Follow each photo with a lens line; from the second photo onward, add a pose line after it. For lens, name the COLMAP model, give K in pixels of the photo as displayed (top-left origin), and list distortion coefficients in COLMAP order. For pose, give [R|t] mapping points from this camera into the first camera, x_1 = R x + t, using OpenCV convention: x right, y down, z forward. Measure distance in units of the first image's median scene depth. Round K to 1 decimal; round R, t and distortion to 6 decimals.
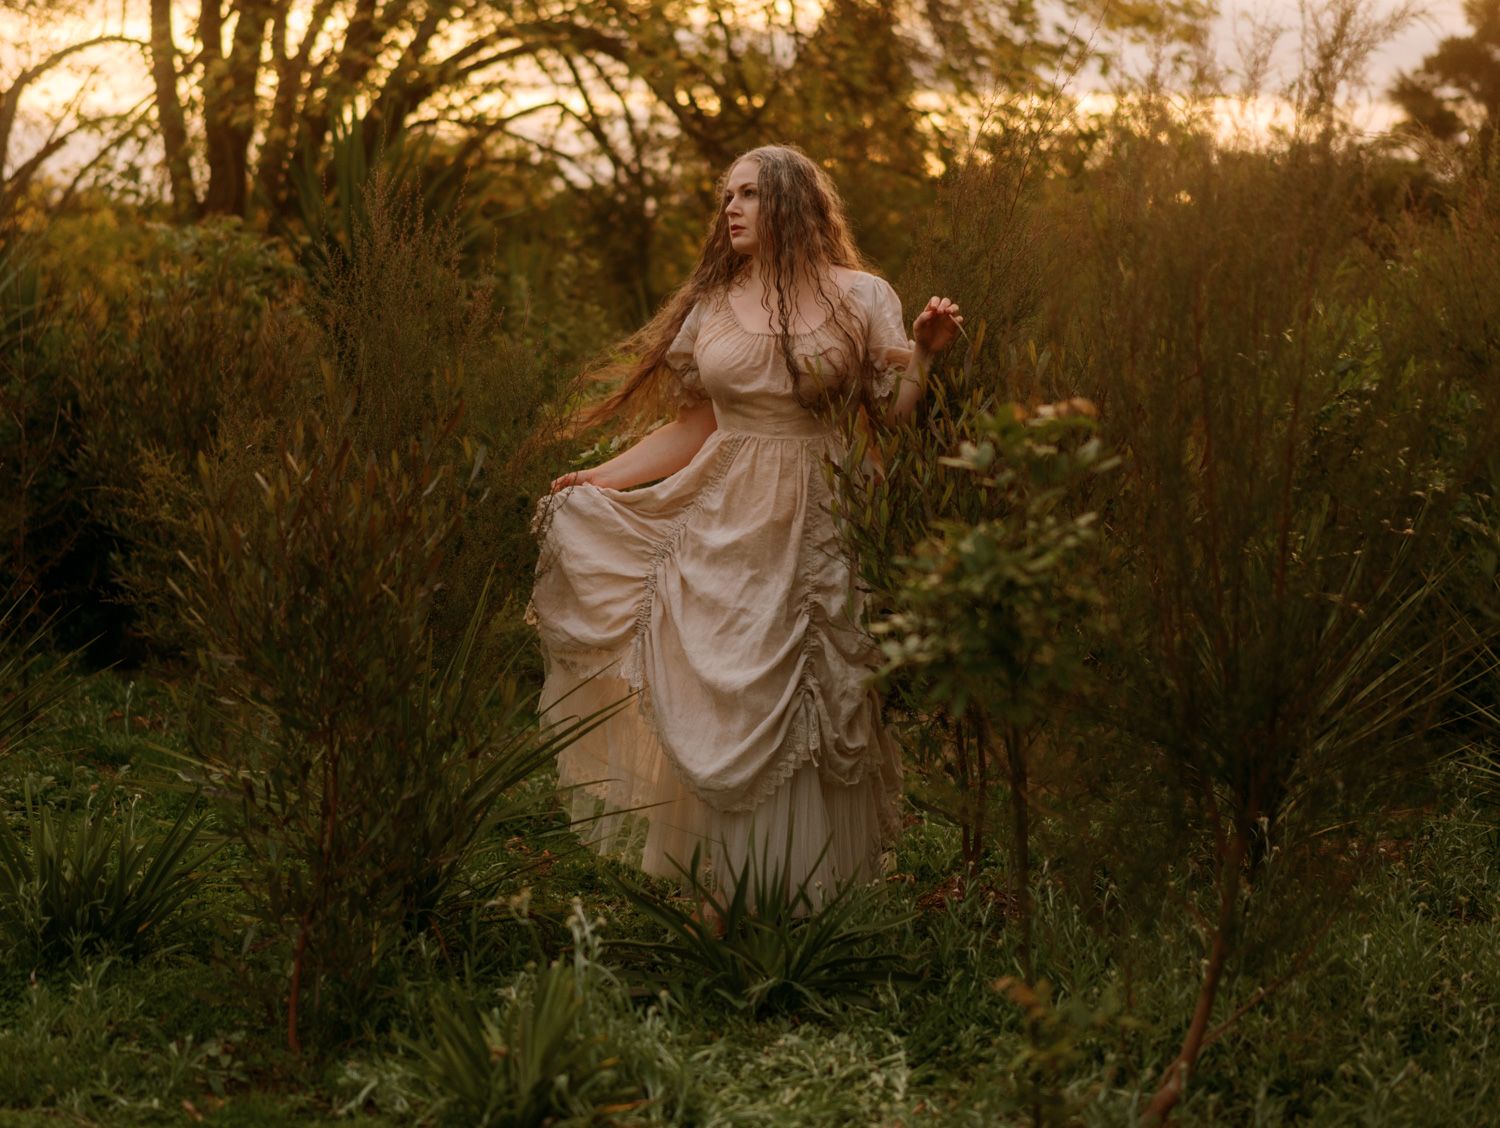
lens RADIAL K [[2591.9, 0, 750.0], [0, 2591.9, 564.0], [0, 0, 1]] dist [-0.302371, 0.198213]
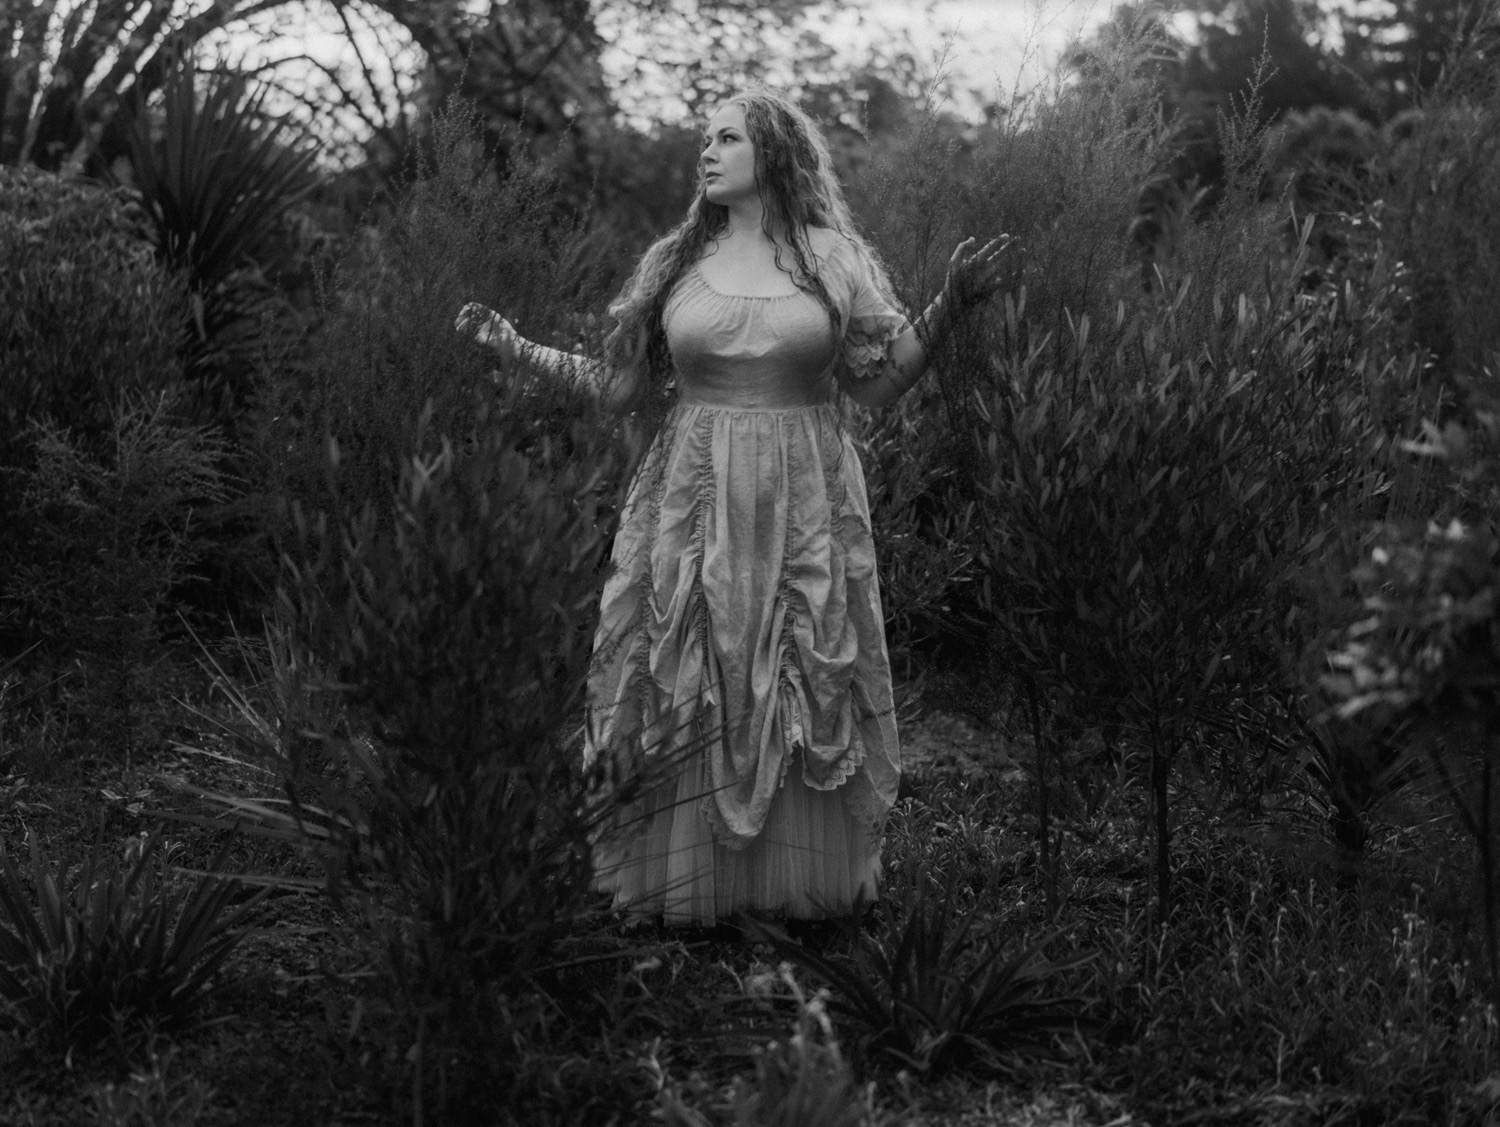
lens RADIAL K [[2591.9, 0, 750.0], [0, 2591.9, 563.5], [0, 0, 1]] dist [-0.302371, 0.198213]
pose [[0.991960, -0.012929, 0.125888, -0.105254], [0.011018, 0.999813, 0.015864, -0.007779], [-0.126070, -0.014349, 0.991918, 0.096104]]
